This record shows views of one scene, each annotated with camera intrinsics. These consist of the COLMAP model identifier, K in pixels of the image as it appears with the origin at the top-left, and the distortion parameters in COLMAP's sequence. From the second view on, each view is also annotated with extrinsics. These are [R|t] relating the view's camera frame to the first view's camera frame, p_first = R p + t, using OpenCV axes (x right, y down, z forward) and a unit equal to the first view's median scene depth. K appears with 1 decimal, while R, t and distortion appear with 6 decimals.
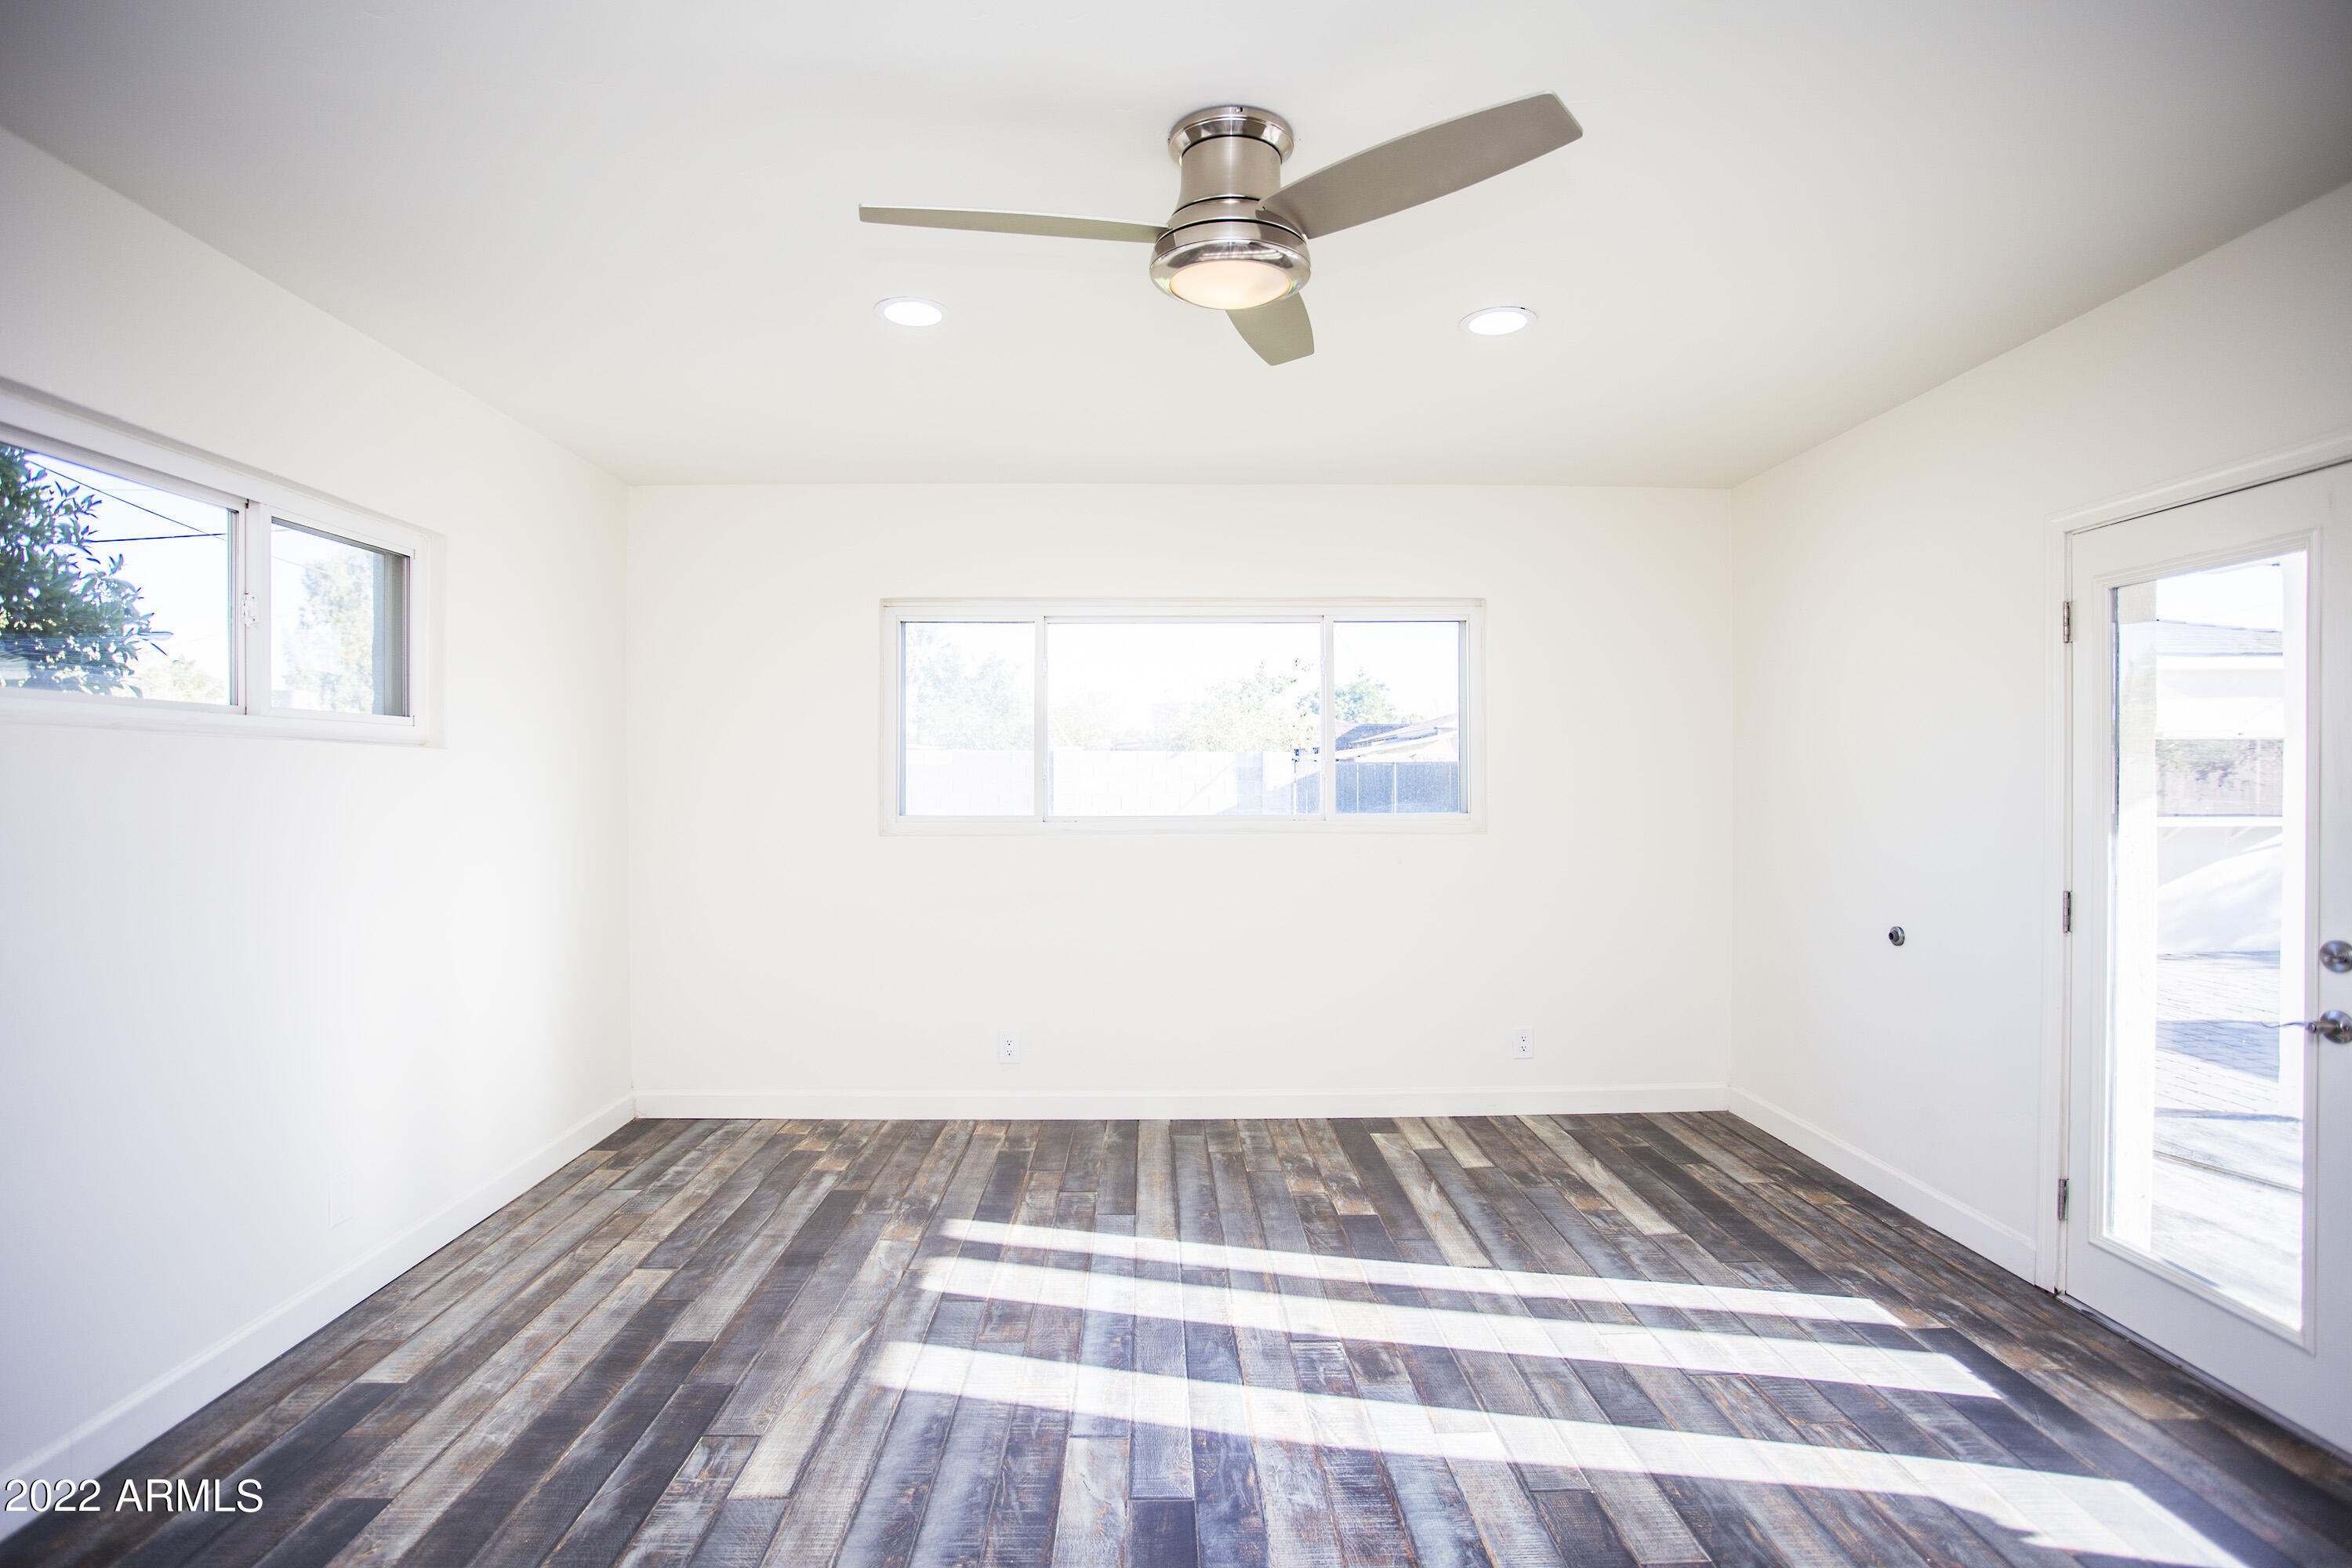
lens RADIAL K [[1164.0, 0, 1176.0], [0, 1164.0, 784.0], [0, 0, 1]] dist [-0.079299, 0.036150]
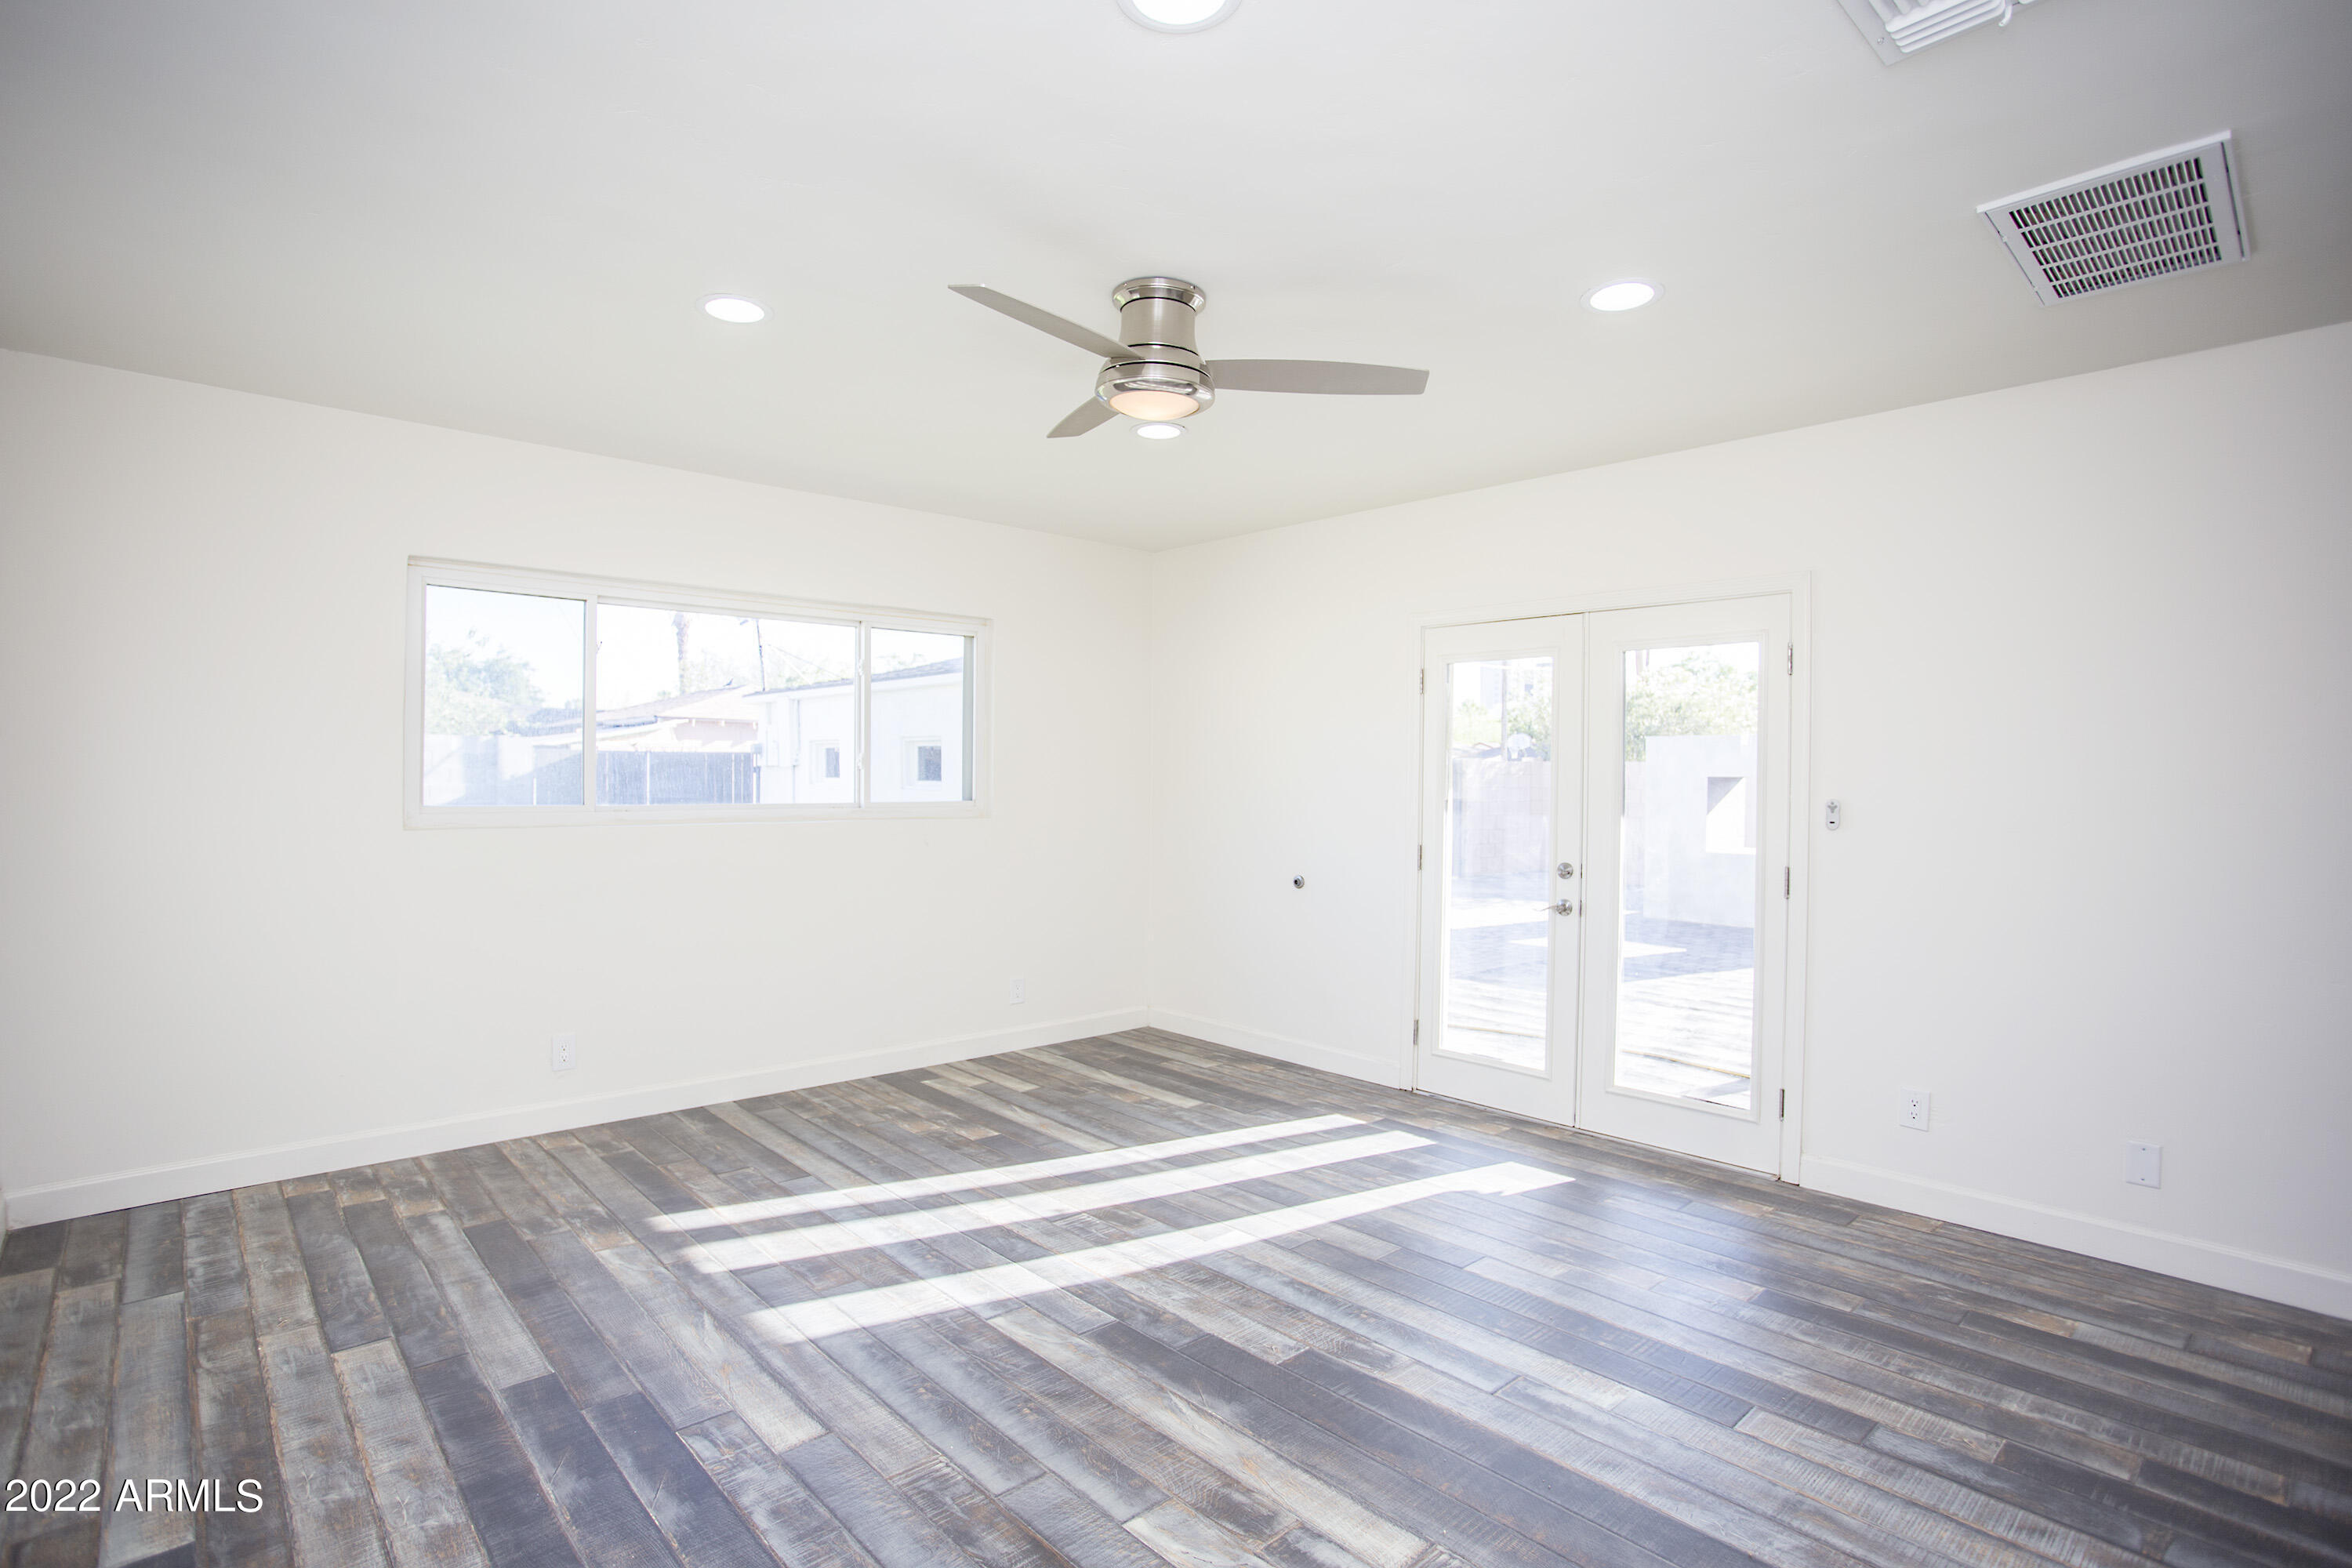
lens RADIAL K [[1164.0, 0, 1176.0], [0, 1164.0, 784.0], [0, 0, 1]] dist [-0.079299, 0.036150]
pose [[0.739630, 0.004426, 0.672999, -0.574963], [-0.010810, 0.999928, 0.005304, -0.000943], [-0.672927, -0.011197, 0.739624, -0.017268]]
